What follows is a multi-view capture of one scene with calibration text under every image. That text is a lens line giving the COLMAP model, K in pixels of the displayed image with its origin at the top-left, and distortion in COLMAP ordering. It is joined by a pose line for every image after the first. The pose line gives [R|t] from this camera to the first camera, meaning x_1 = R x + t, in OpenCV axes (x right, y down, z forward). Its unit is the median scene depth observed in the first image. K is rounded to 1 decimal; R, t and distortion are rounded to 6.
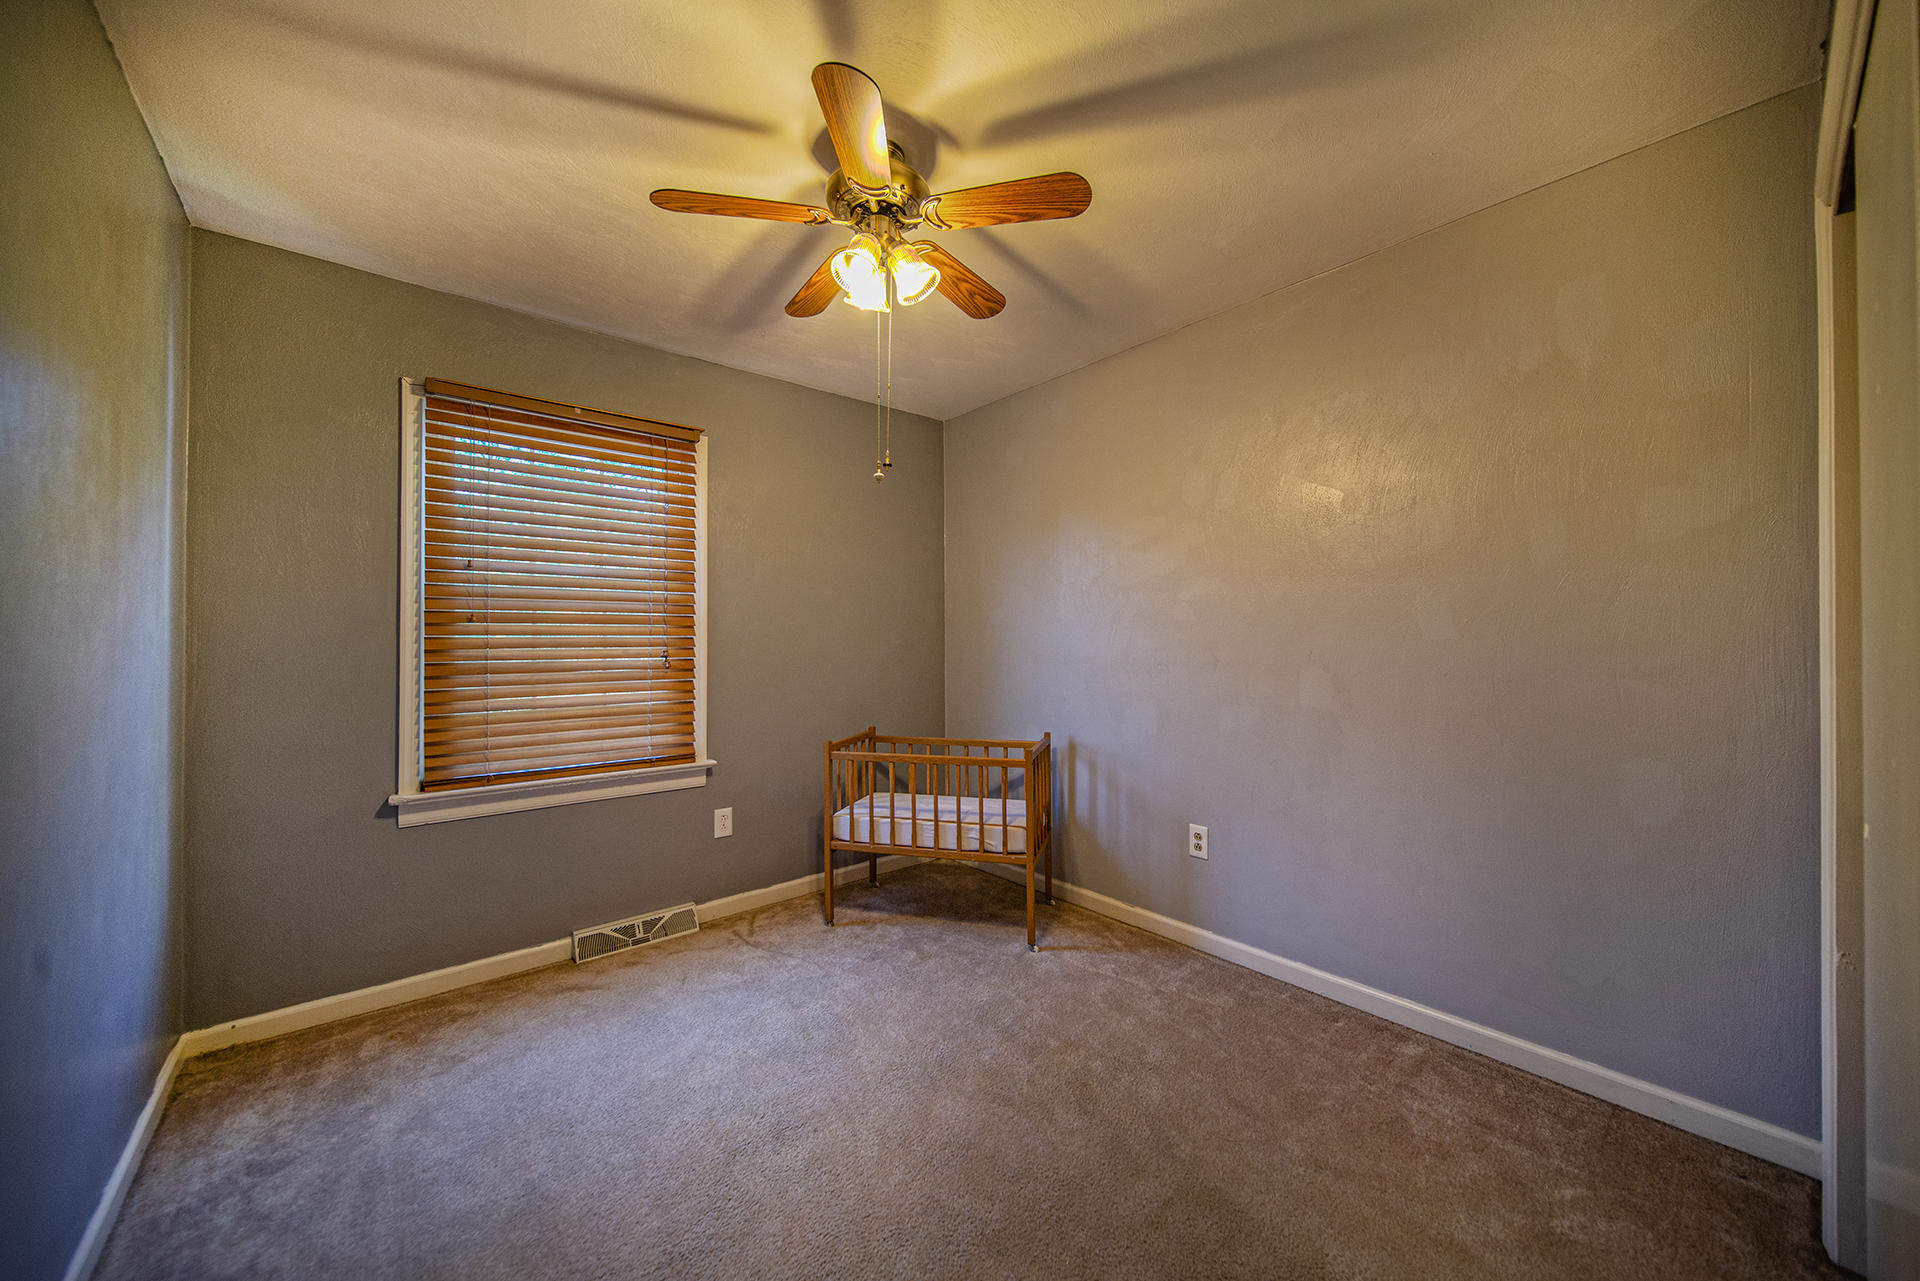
lens RADIAL K [[690.9, 0, 931.2], [0, 690.9, 640.1], [0, 0, 1]] dist [-0.000918, 0.000026]
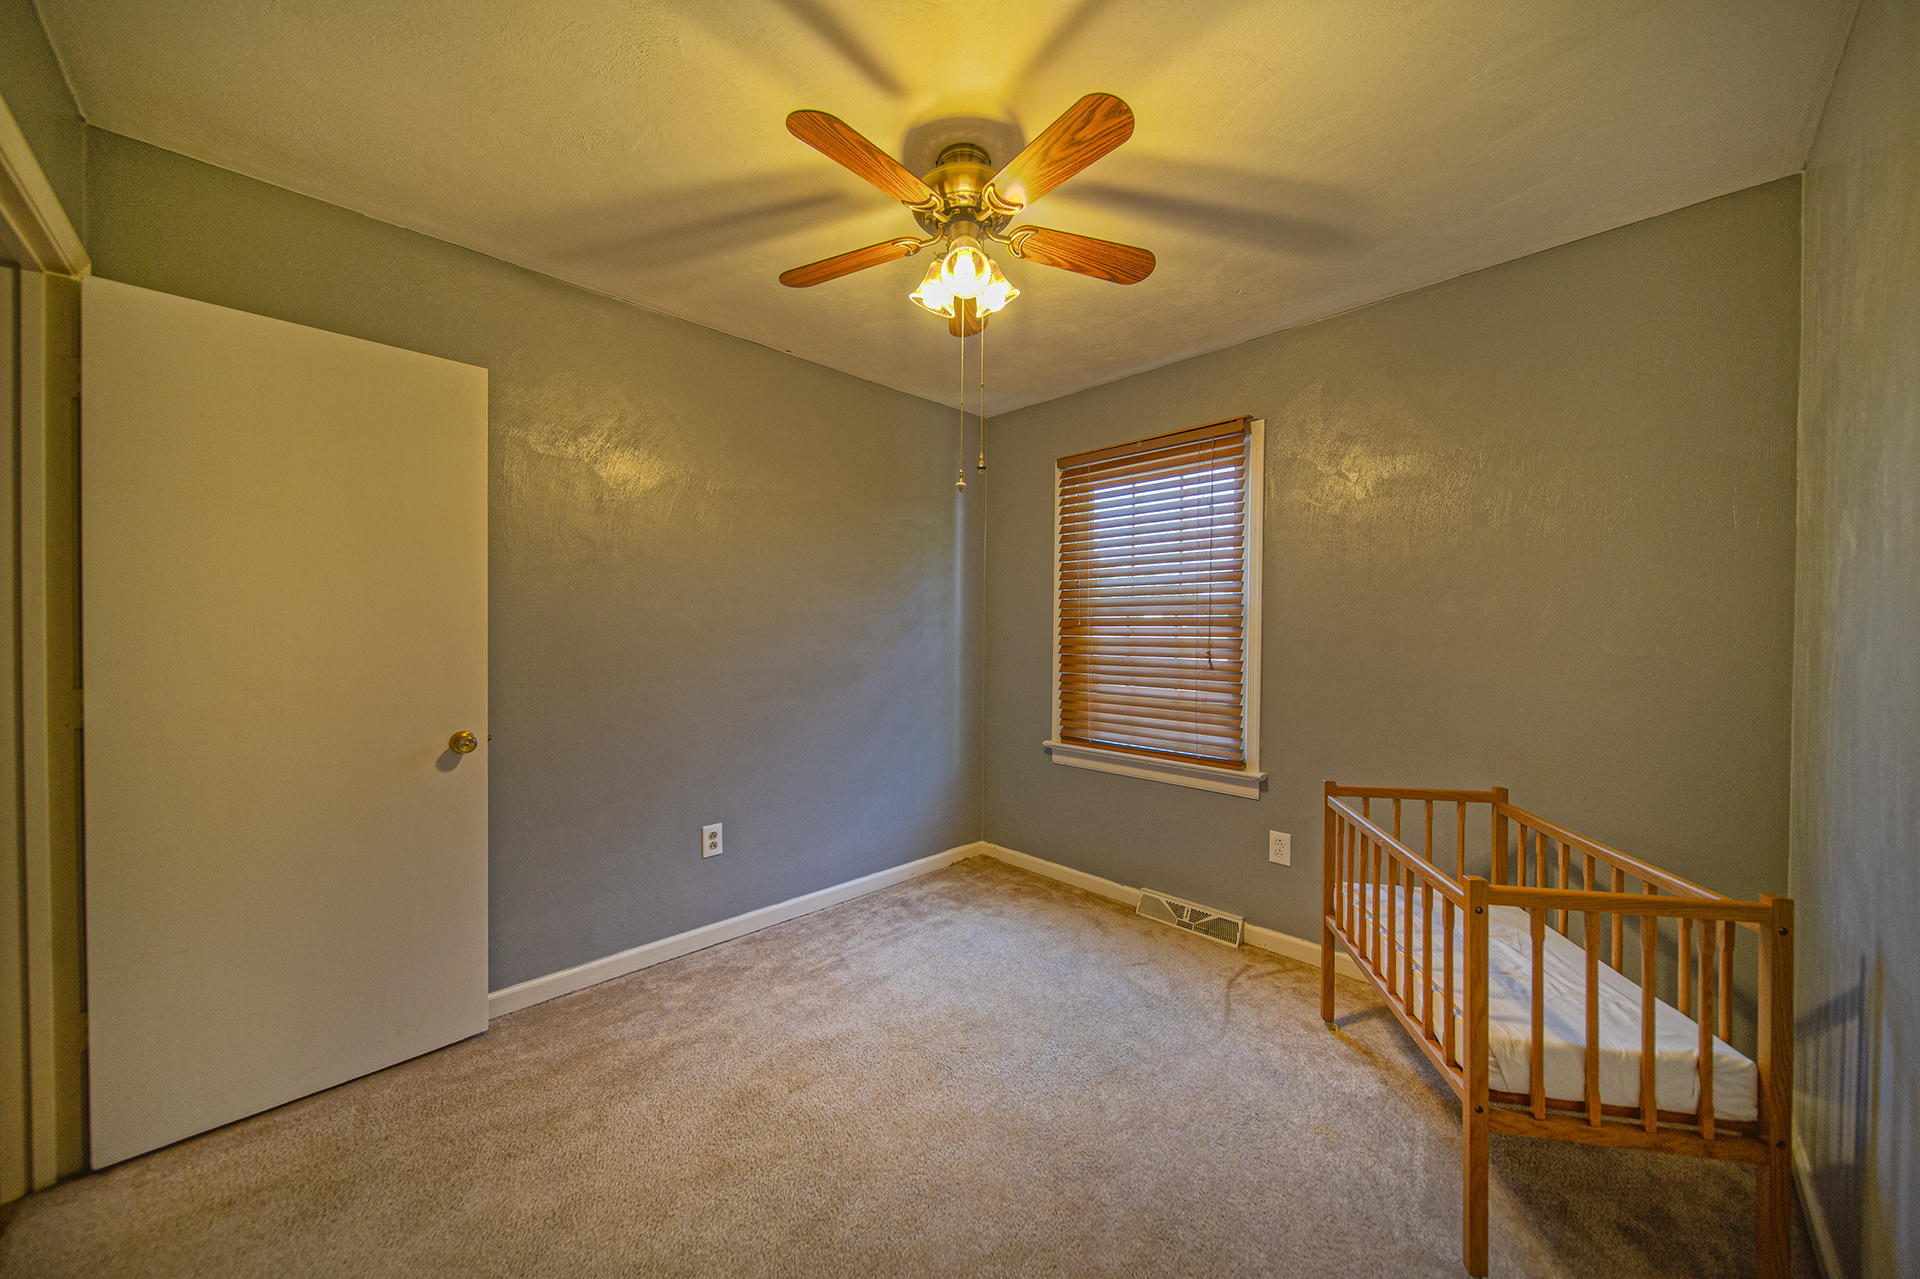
lens RADIAL K [[668.4, 0, 960.0], [0, 668.4, 639.5], [0, 0, 1]] dist [-0.000258, -0.000008]
pose [[0.089449, 0.015222, -0.995875, 0.591723], [-0.003151, 0.999883, 0.015000, -0.016738], [0.995986, 0.001797, 0.089486, 0.595104]]
